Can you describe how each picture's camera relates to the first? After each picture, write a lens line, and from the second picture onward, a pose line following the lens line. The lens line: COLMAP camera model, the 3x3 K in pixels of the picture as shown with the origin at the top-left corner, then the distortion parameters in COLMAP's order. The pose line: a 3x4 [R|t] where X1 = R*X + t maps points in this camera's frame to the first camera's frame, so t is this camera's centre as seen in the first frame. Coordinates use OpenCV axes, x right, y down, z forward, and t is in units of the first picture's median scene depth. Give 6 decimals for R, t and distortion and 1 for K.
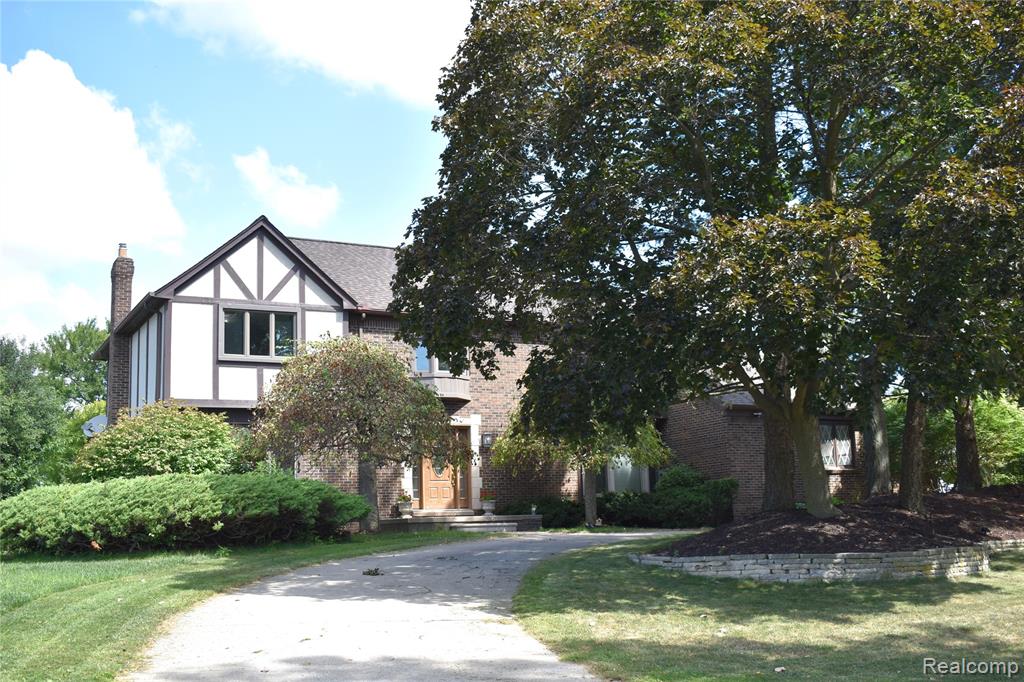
lens RADIAL K [[1116.2, 0, 513.9], [0, 1116.2, 339.0], [0, 0, 1]] dist [-0.057211, 0.000000]
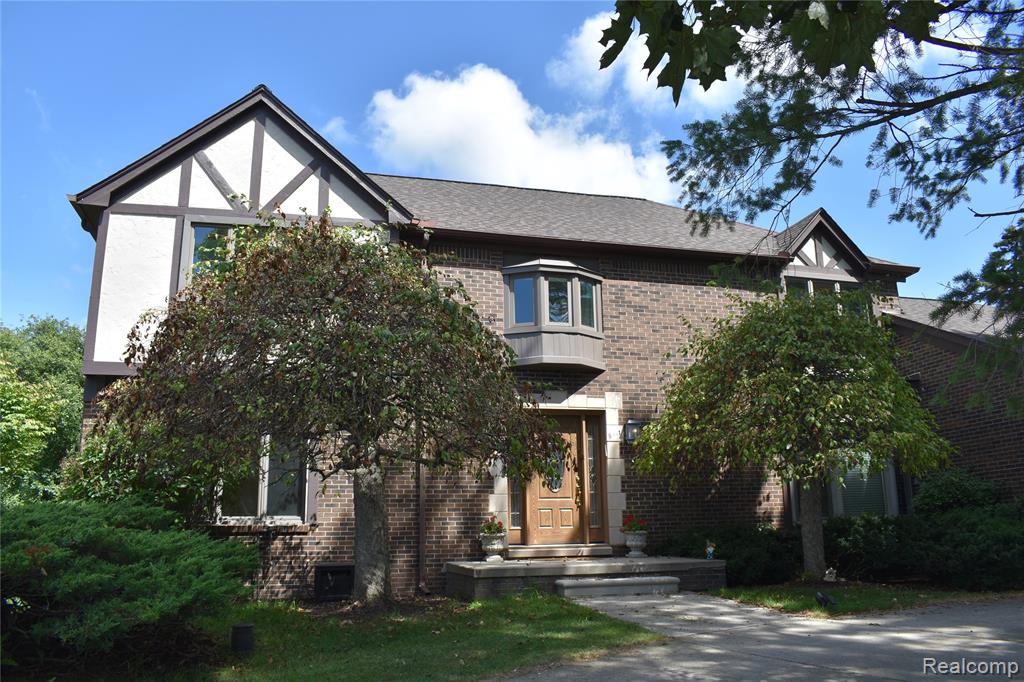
lens RADIAL K [[801.2, 0, 507.4], [0, 801.2, 341.3], [0, 0, 1]] dist [-0.102461, 0.028333]
pose [[0.969522, -0.038225, -0.242003, 0.019186], [0.024677, 0.997967, -0.058768, 0.067463], [0.243758, 0.051005, 0.968494, 0.577673]]
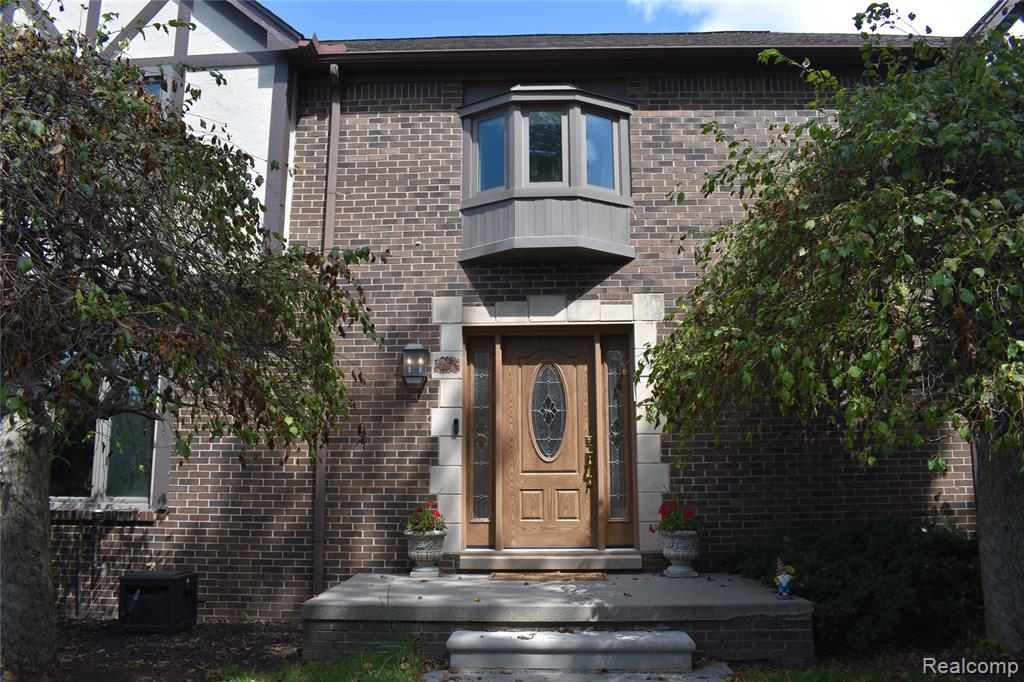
lens RADIAL K [[801.2, 0, 506.8], [0, 801.2, 341.6], [0, 0, 1]] dist [-0.102461, 0.028333]
pose [[0.857737, -0.064127, -0.510073, 0.063936], [0.062609, 0.997834, -0.020166, 0.090802], [0.510261, -0.014638, 0.859895, 0.788955]]
